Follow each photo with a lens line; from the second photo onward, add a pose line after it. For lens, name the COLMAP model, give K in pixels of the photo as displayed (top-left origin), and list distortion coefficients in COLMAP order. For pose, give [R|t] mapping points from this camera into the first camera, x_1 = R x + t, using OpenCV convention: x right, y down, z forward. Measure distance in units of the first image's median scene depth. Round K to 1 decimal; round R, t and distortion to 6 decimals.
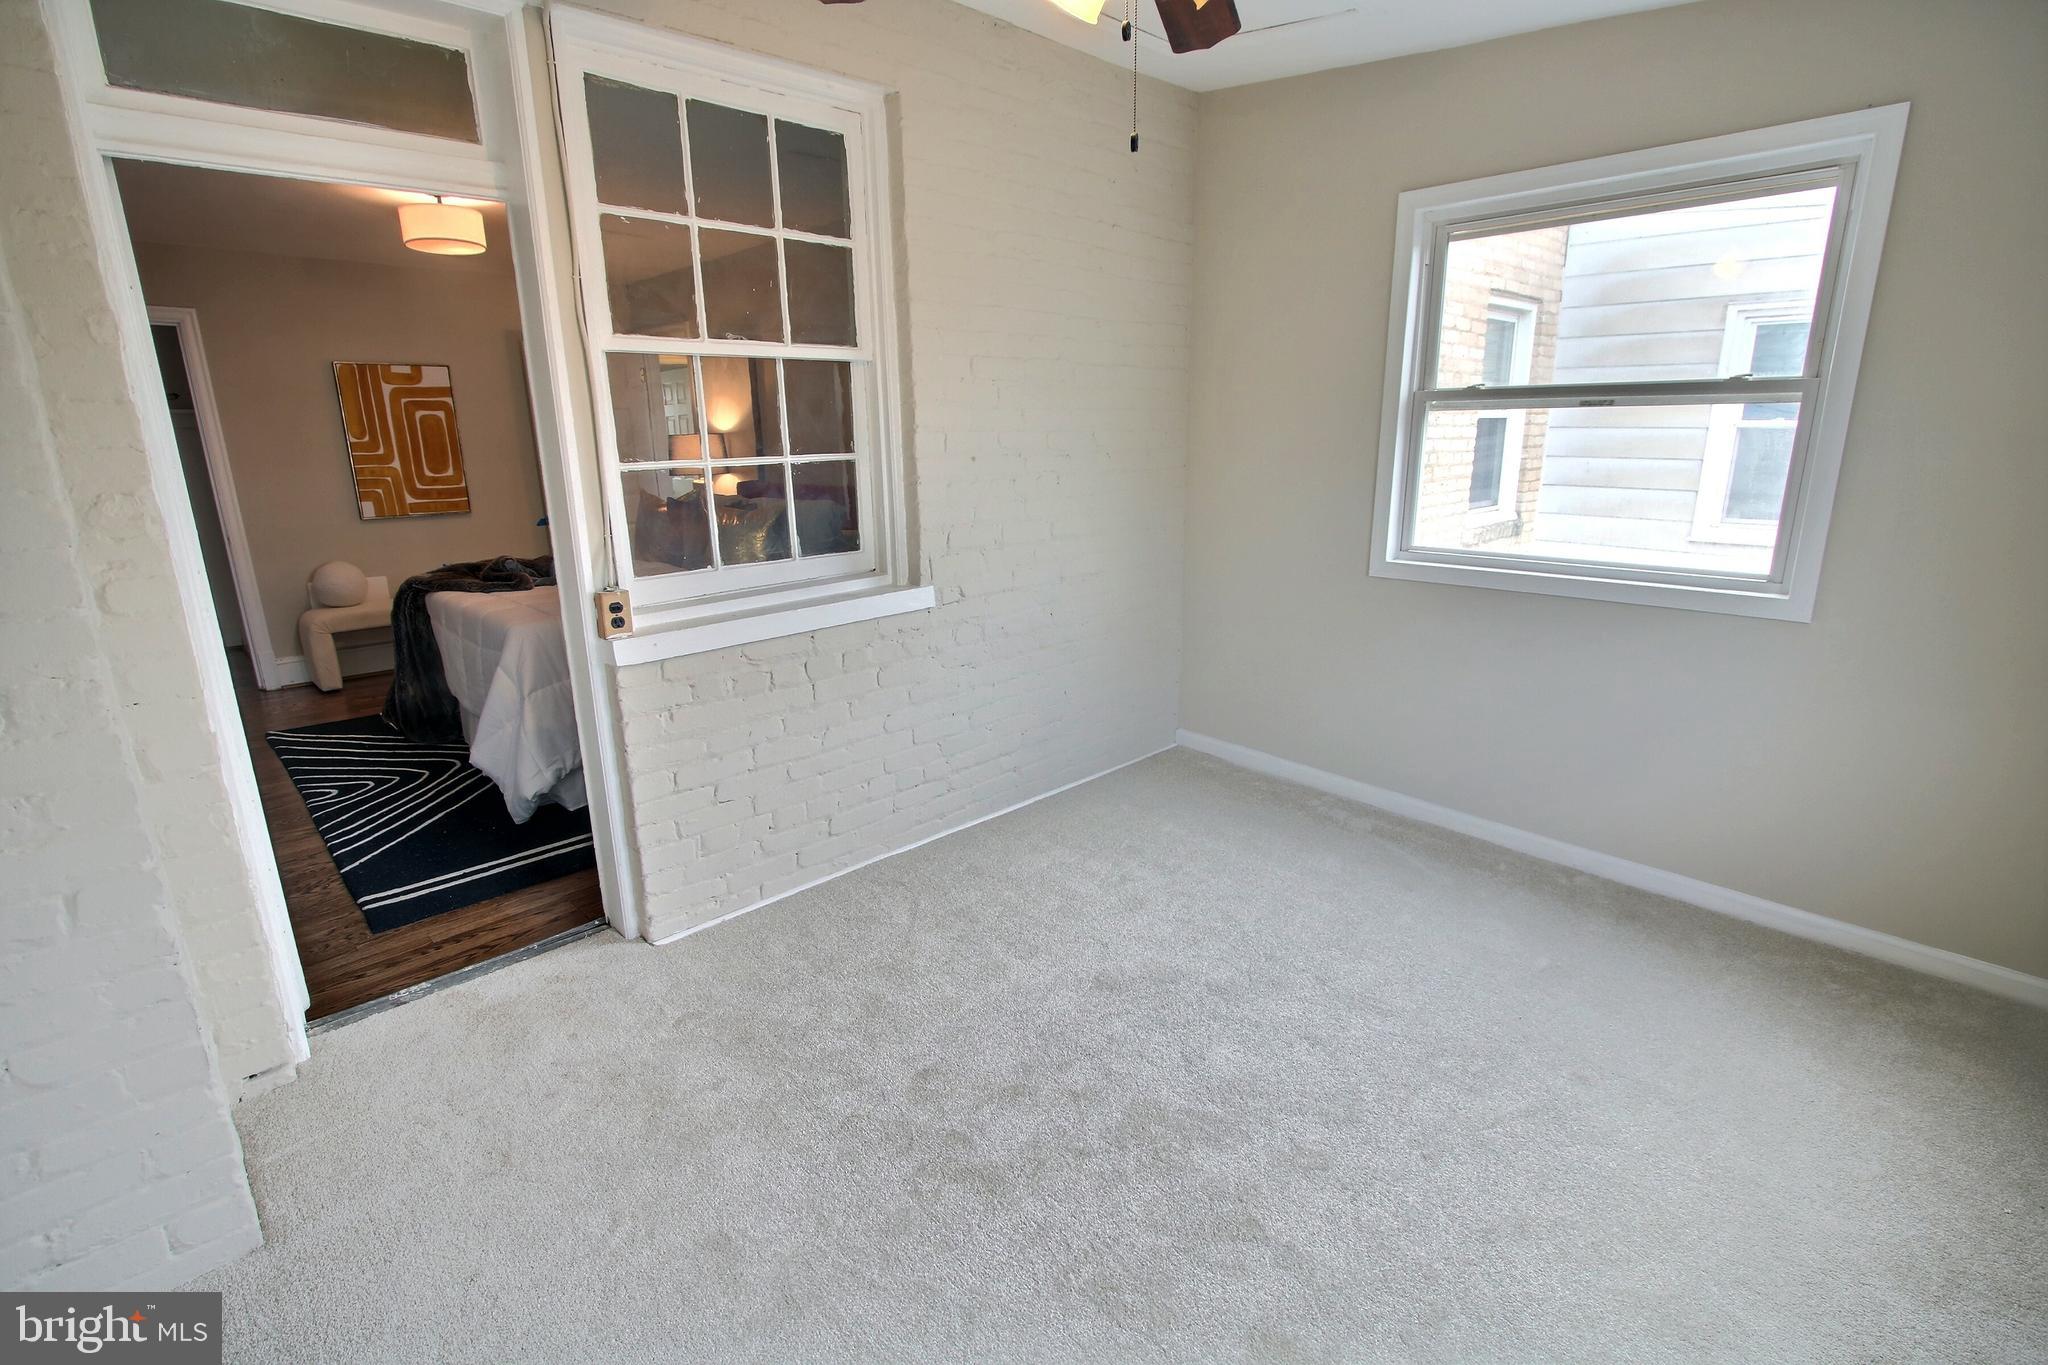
lens RADIAL K [[942.7, 0, 1024.9], [0, 942.7, 685.3], [0, 0, 1]] dist [-0.017332, 0.001642]
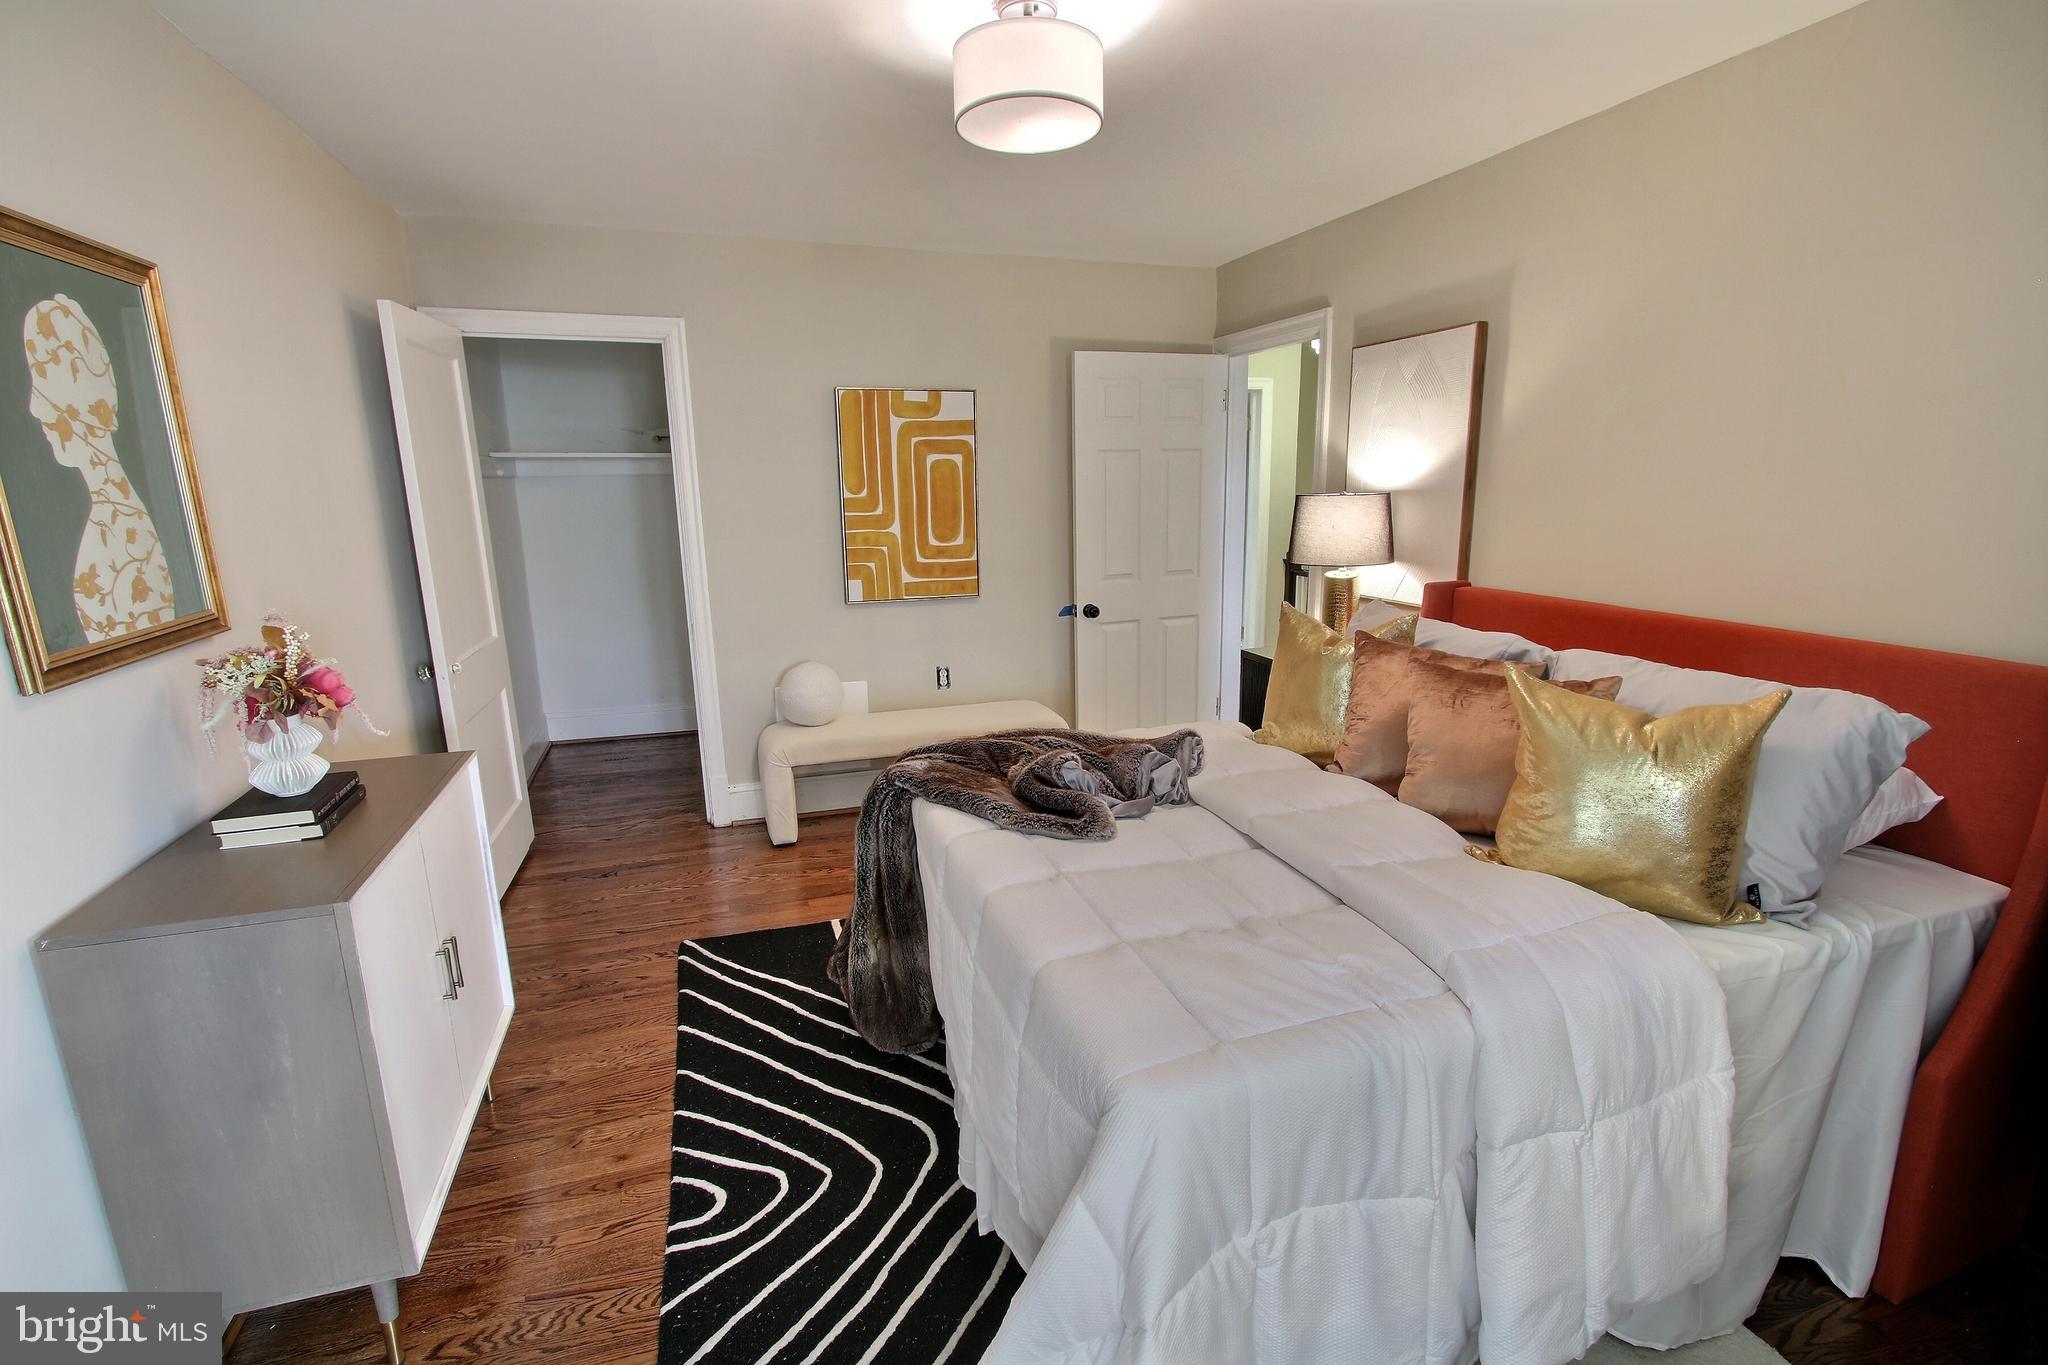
lens RADIAL K [[942.7, 0, 1023.4], [0, 942.7, 680.2], [0, 0, 1]] dist [-0.017332, 0.001642]
pose [[0.900745, 0.094180, -0.424015, -0.275295], [-0.110552, 0.993770, -0.014116, -0.124907], [0.420044, 0.059590, 0.905545, 0.405960]]
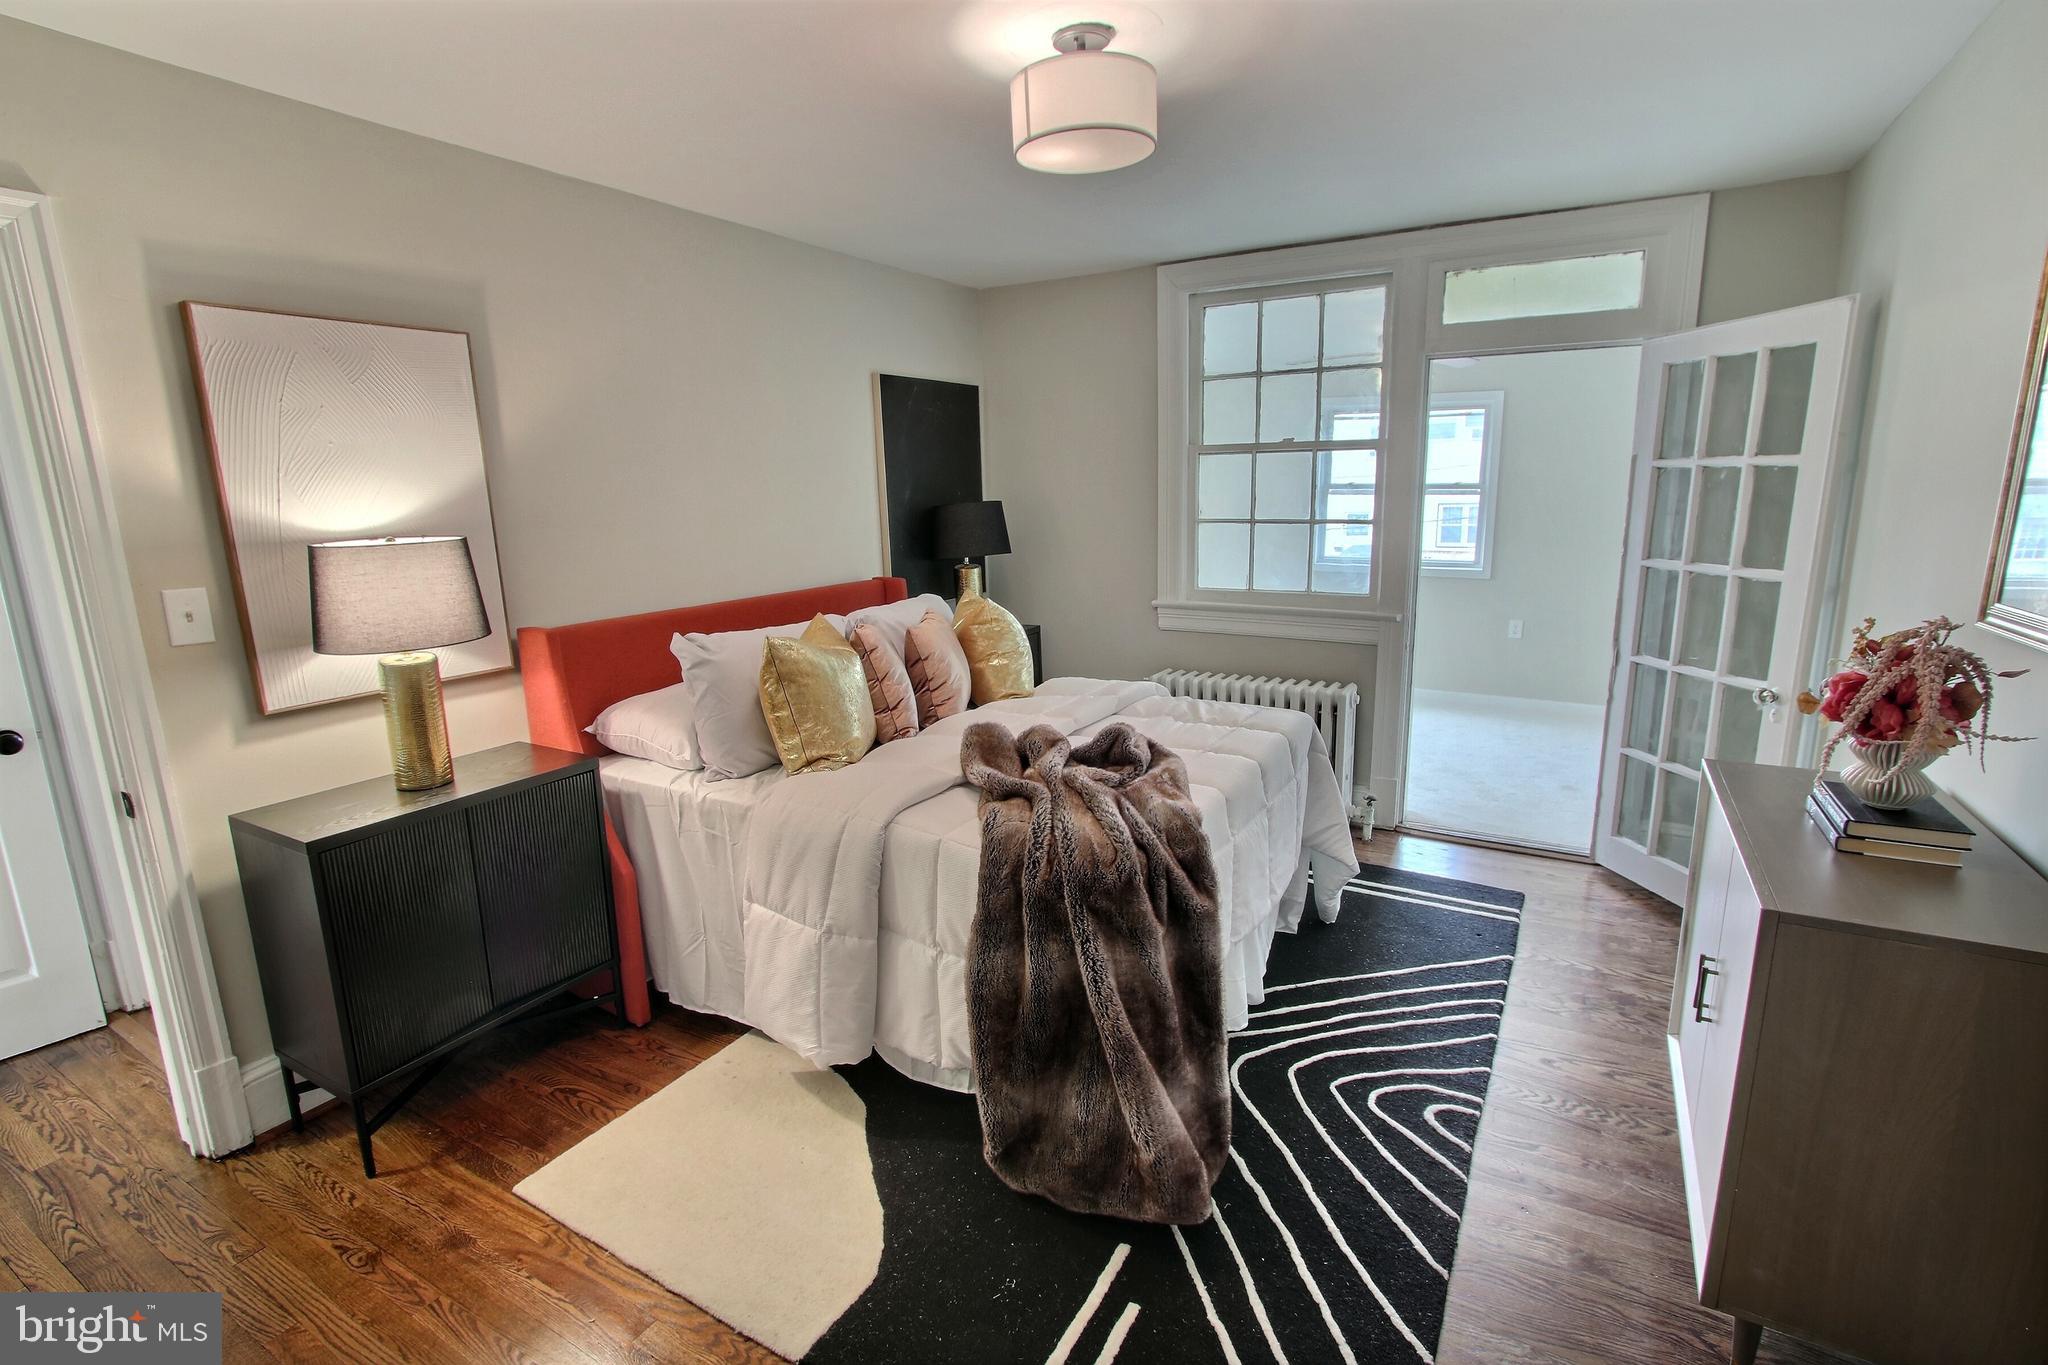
lens RADIAL K [[942.7, 0, 1039.5], [0, 942.7, 691.6], [0, 0, 1]] dist [-0.017332, 0.001642]
pose [[-0.280333, -0.182984, 0.942300, -0.810723], [0.281430, 0.922856, 0.262934, -0.240304], [-0.917720, 0.338901, -0.207210, 0.868071]]
